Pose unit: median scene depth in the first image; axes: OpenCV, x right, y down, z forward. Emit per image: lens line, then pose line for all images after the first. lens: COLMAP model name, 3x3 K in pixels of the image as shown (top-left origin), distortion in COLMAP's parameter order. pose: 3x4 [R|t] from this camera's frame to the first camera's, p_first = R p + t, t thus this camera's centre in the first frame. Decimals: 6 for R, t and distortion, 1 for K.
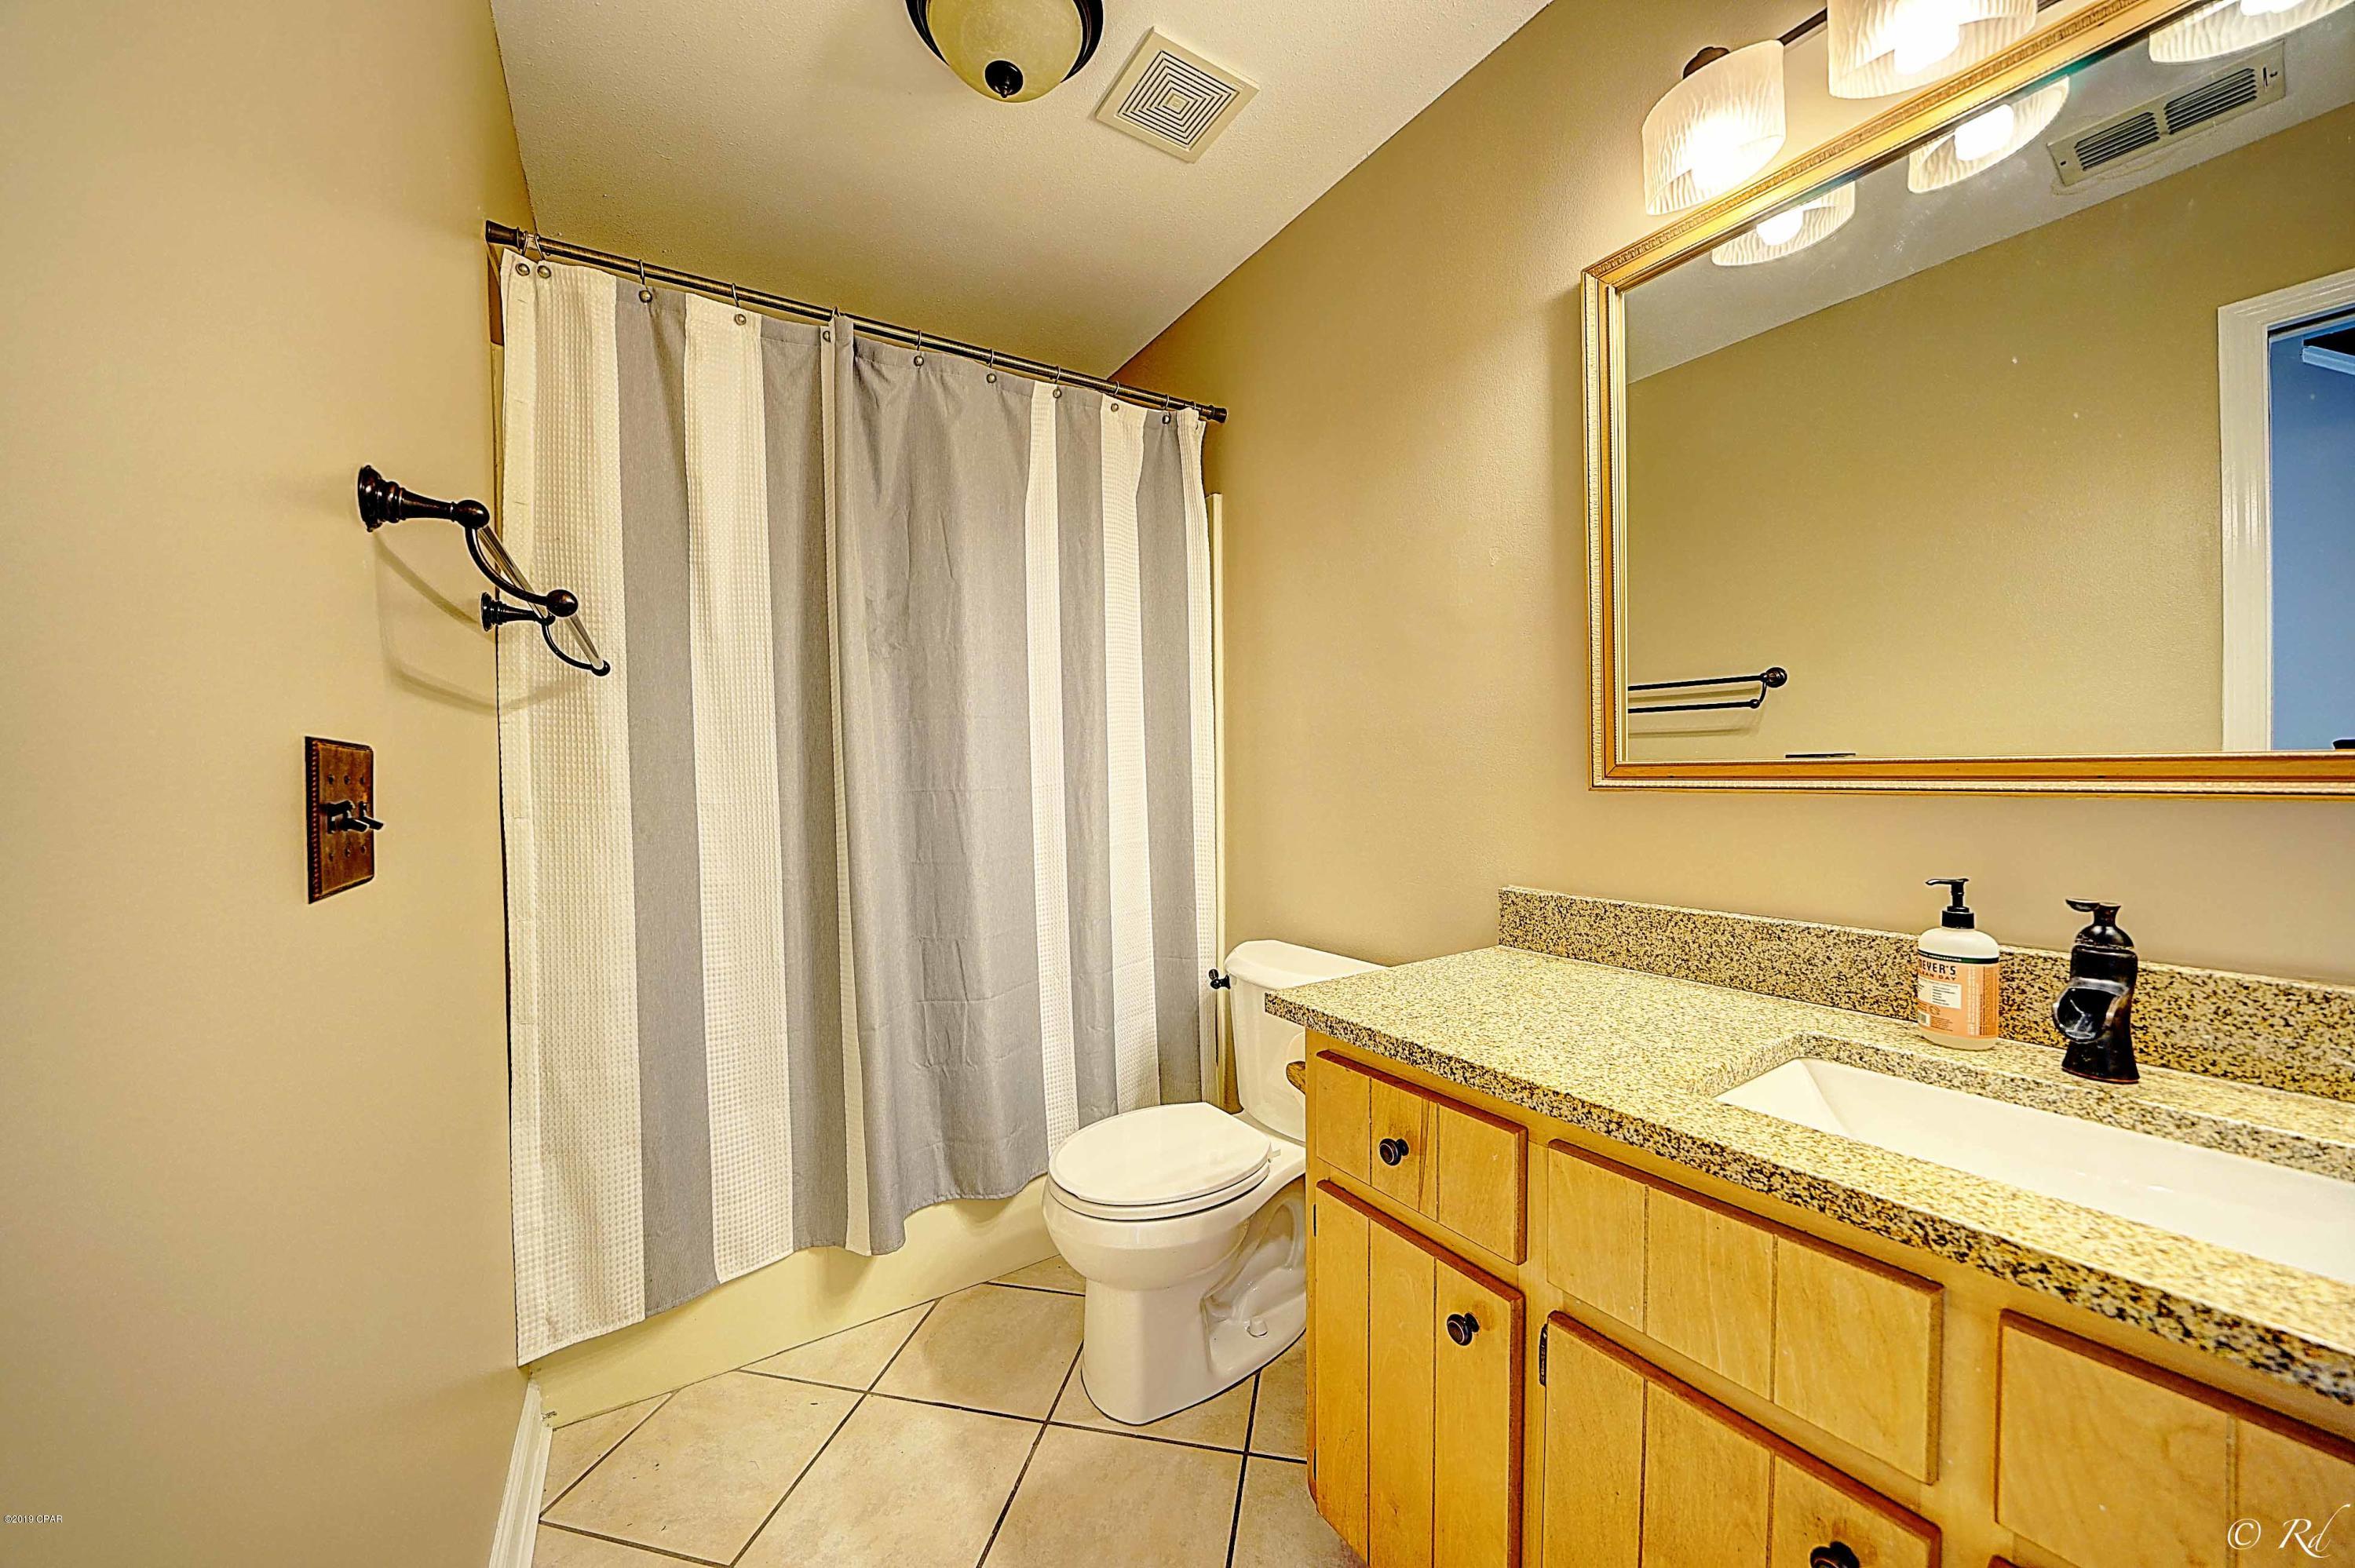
lens RADIAL K [[814.8, 0, 1177.5], [0, 814.8, 784.0], [0, 0, 1]] dist [-0.019592, 0.000006]
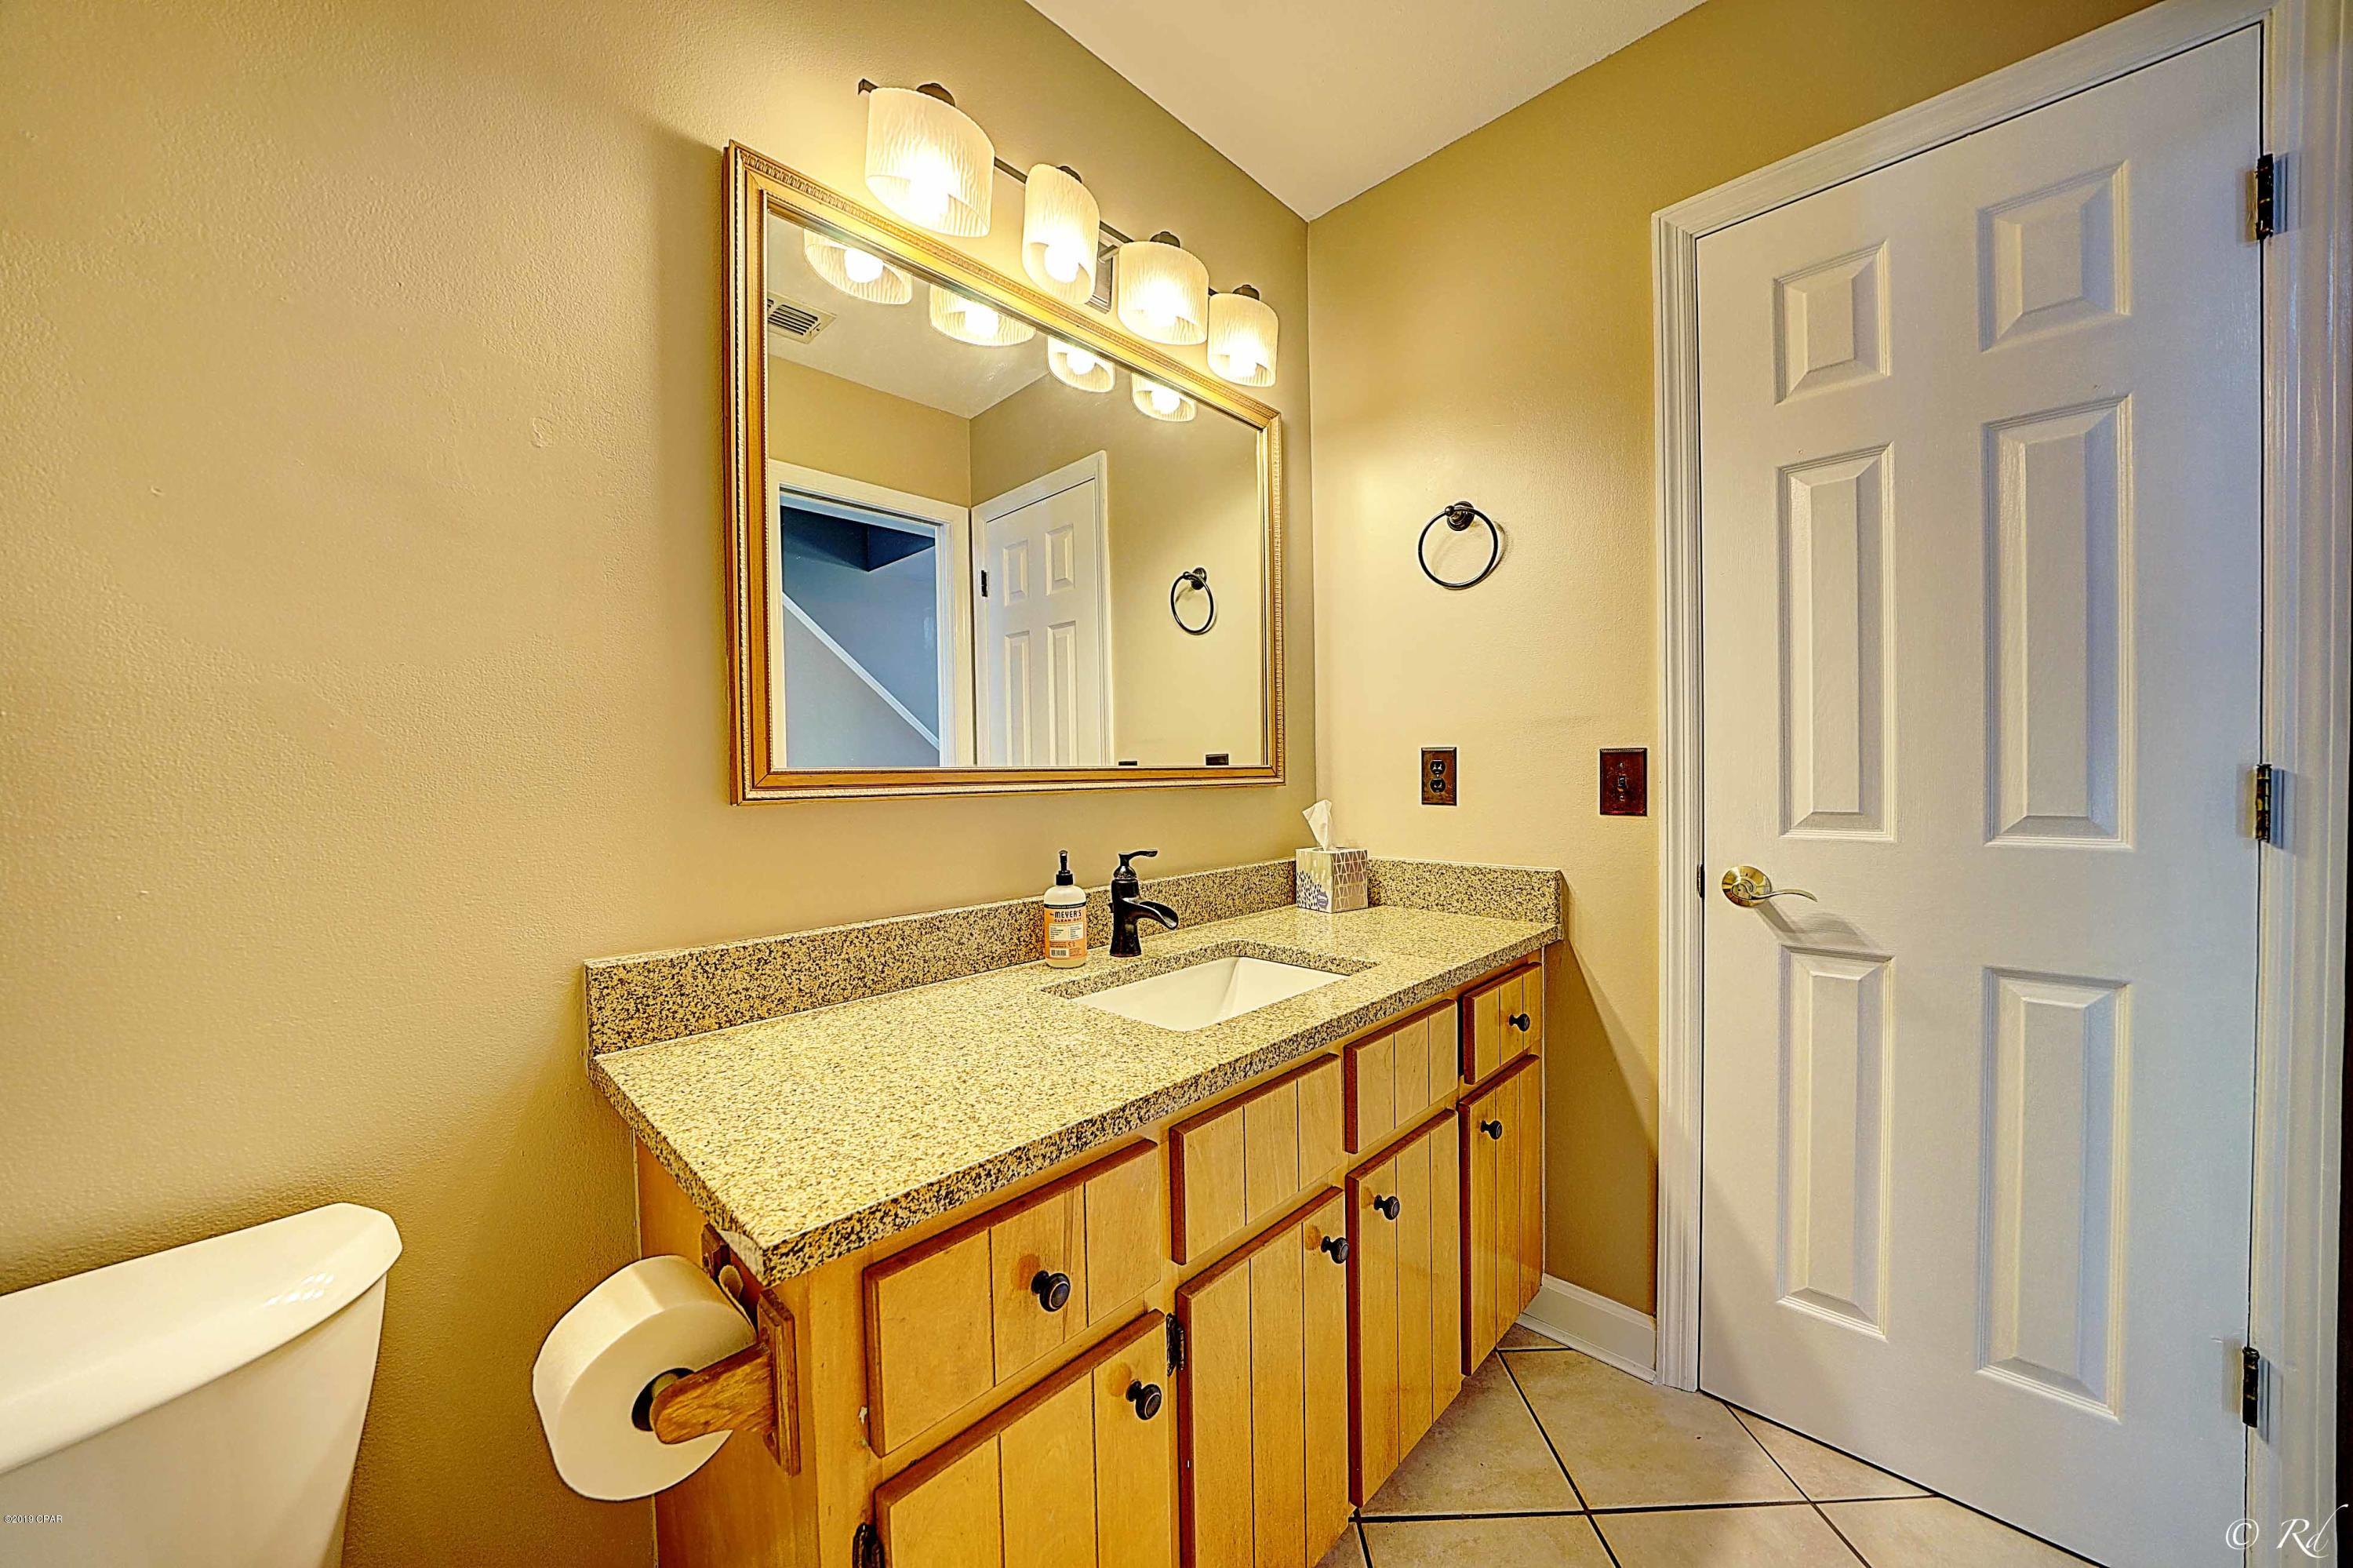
lens RADIAL K [[815.1, 0, 1176.5], [0, 815.1, 784.0], [0, 0, 1]] dist [-0.027604, -0.000005]
pose [[-0.216206, -0.001622, 0.976346, -0.467205], [0.030129, 0.999511, 0.008332, -0.008232], [-0.975883, 0.031218, -0.216051, 1.024645]]
